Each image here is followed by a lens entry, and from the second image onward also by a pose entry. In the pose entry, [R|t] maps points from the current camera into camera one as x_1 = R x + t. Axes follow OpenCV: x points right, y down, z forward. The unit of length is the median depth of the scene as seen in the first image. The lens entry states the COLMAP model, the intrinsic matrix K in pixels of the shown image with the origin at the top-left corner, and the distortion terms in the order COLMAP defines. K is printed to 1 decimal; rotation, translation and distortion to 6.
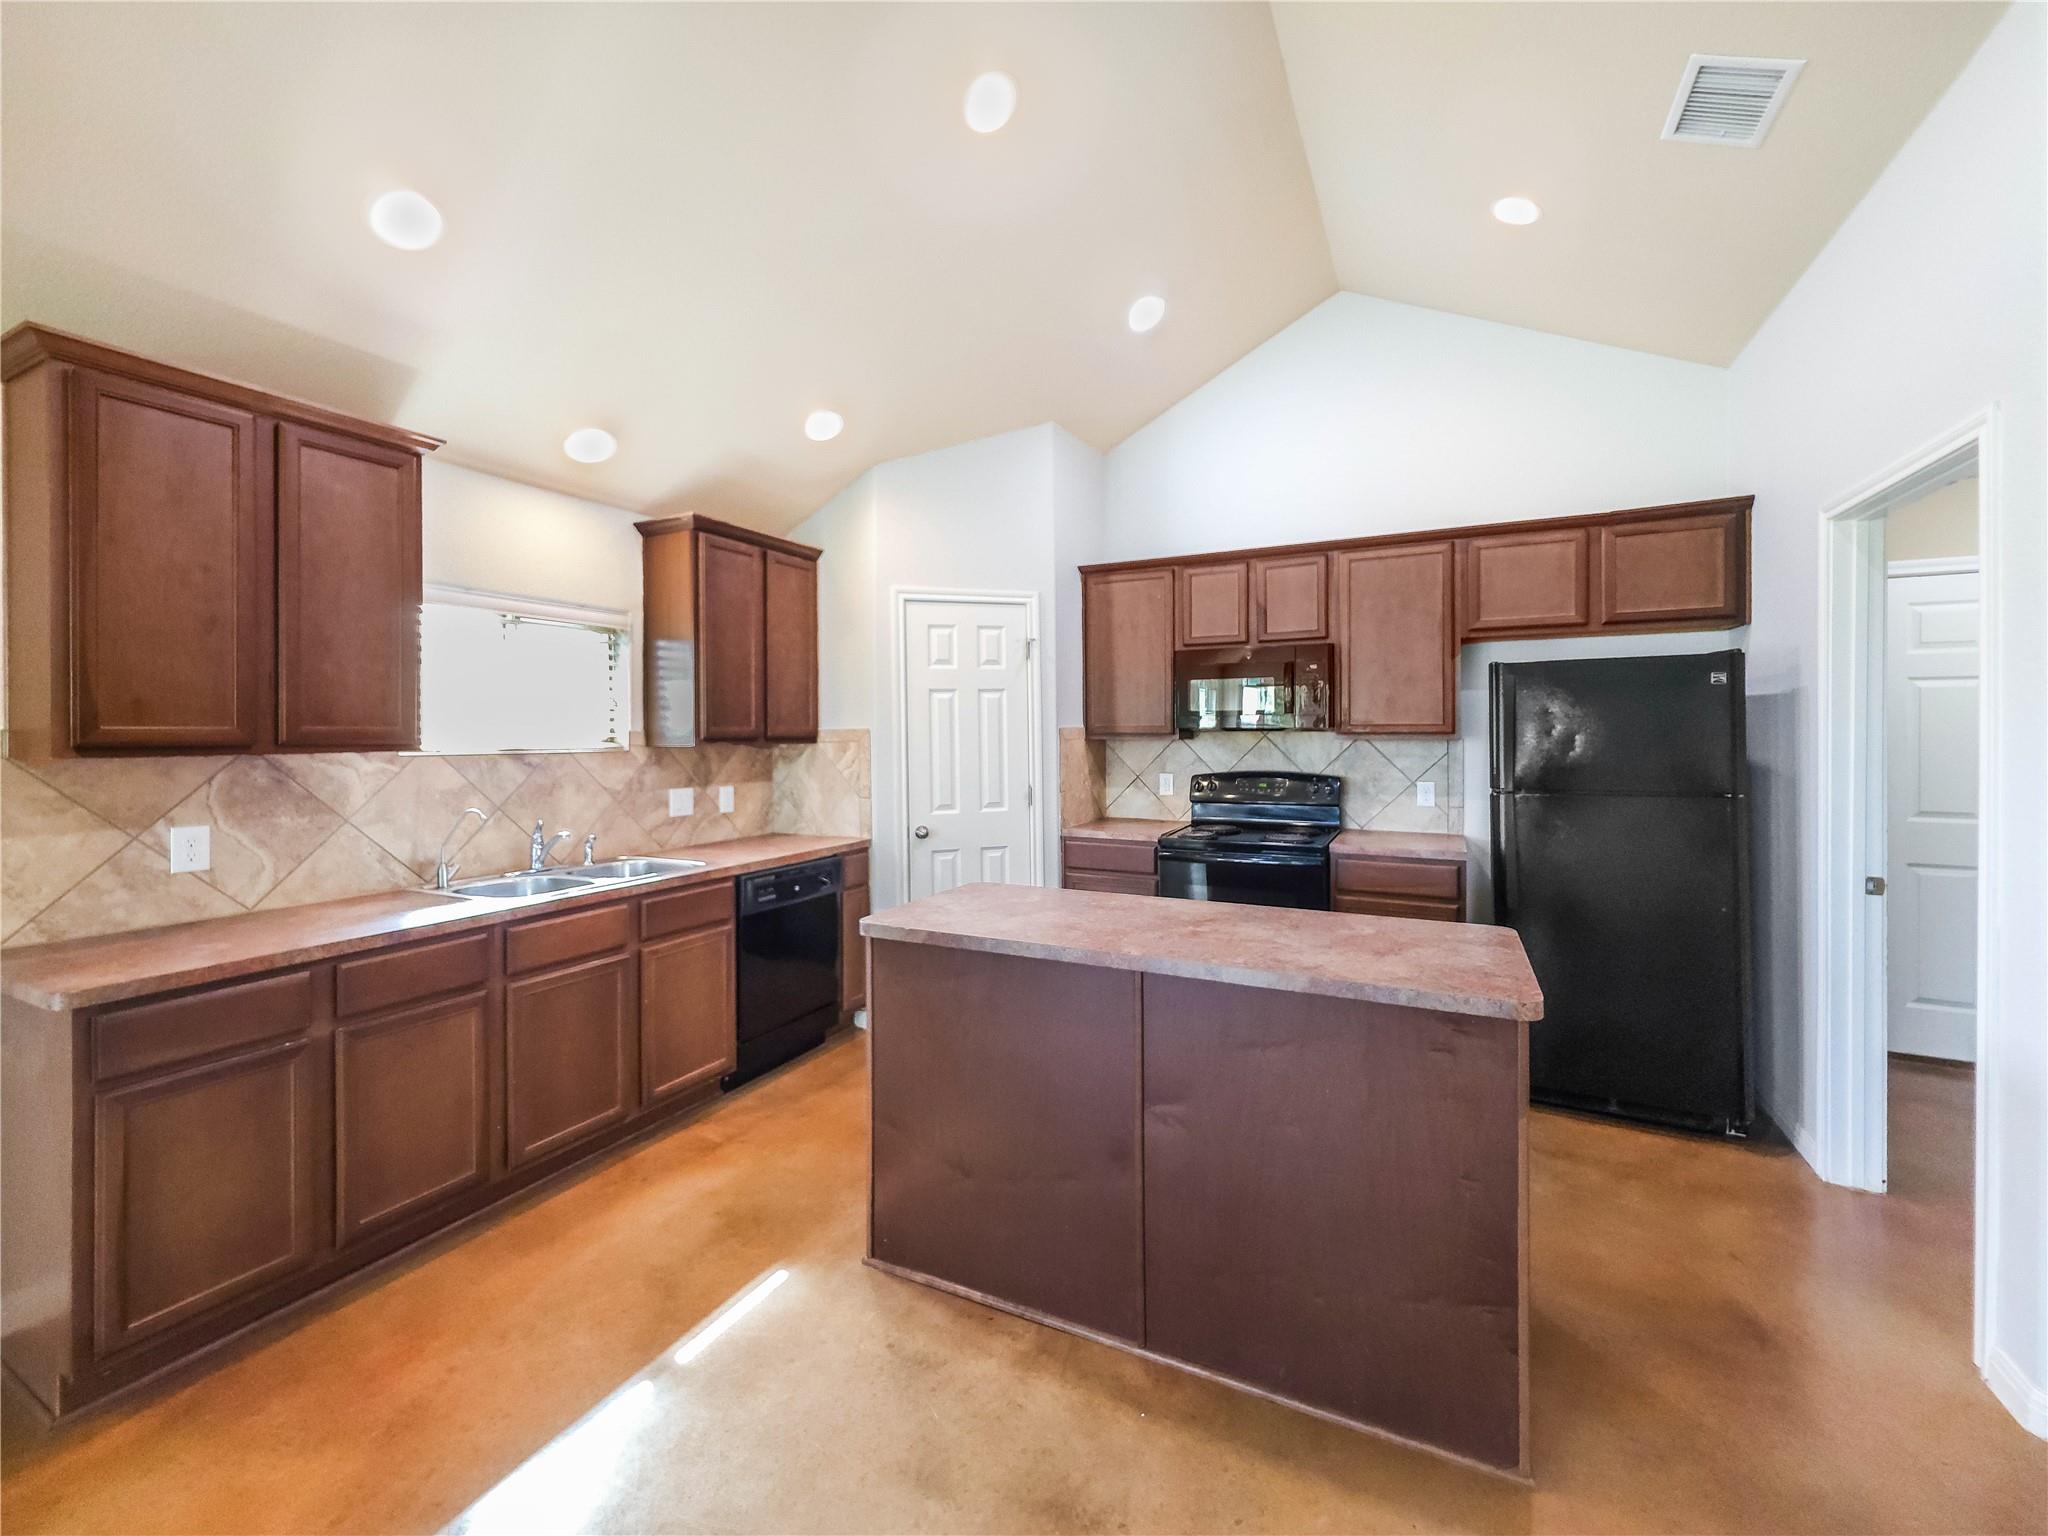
lens RADIAL K [[832.0, 0, 1013.8], [0, 832.0, 749.1], [0, 0, 1]] dist [0.012799, 0.000060]
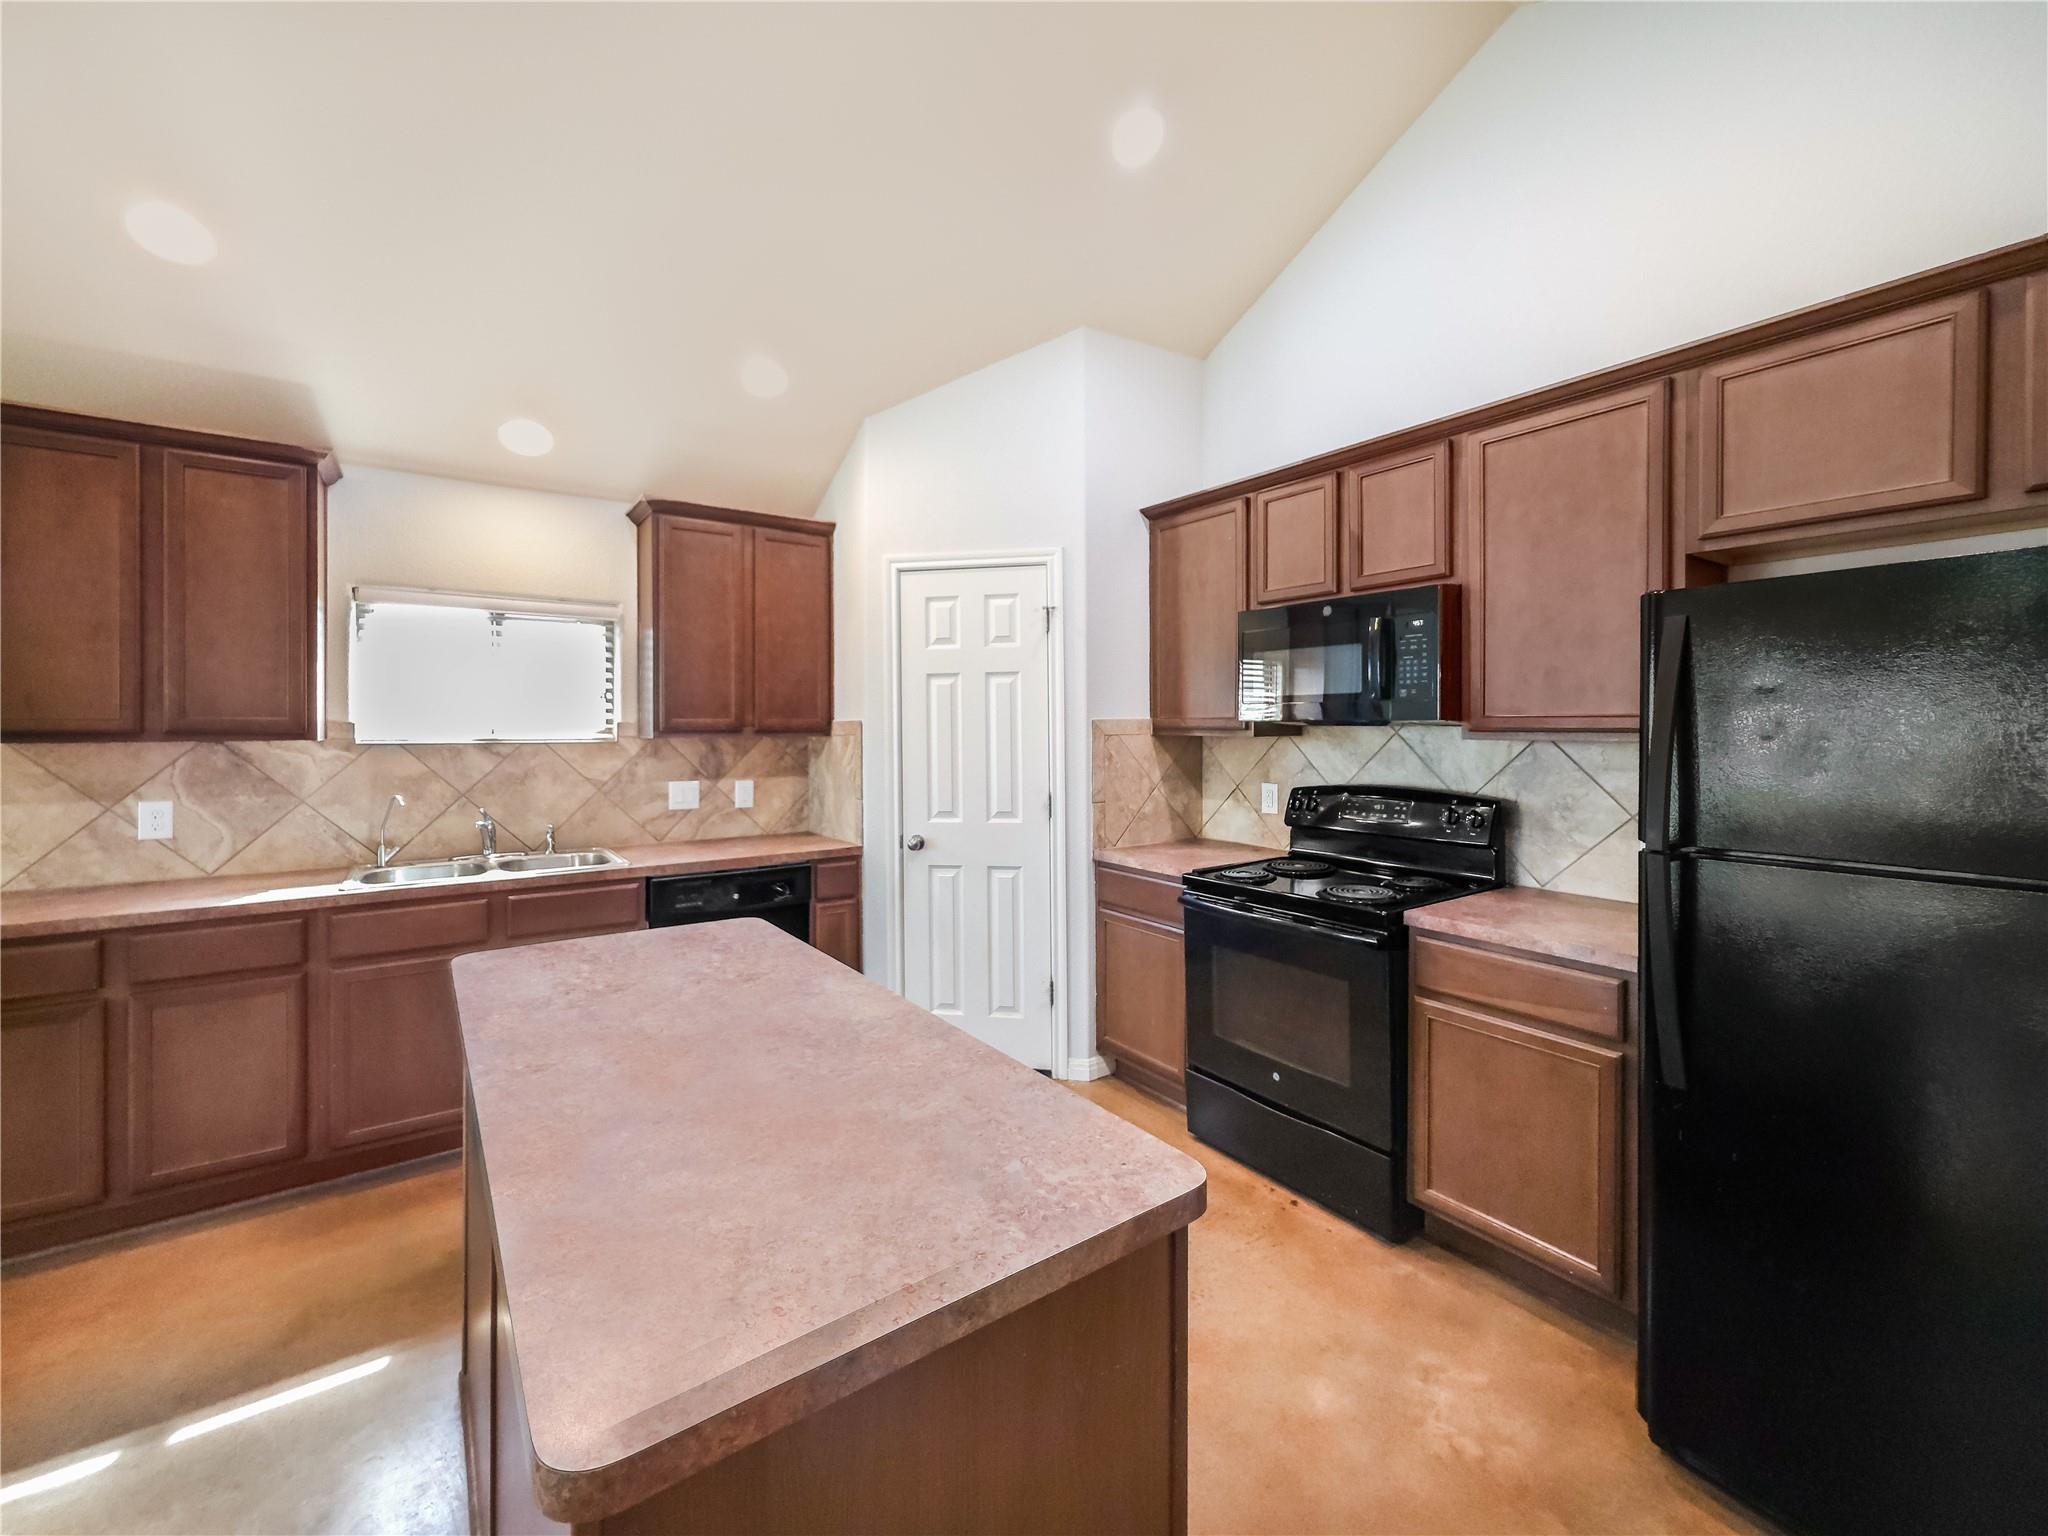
lens RADIAL K [[832.0, 0, 1021.2], [0, 832.0, 746.8], [0, 0, 1]] dist [0.012799, 0.000060]
pose [[0.885489, 0.017636, -0.464326, 0.402116], [-0.013880, 0.999837, 0.011506, -0.009656], [0.464453, -0.003744, 0.885590, 0.315772]]
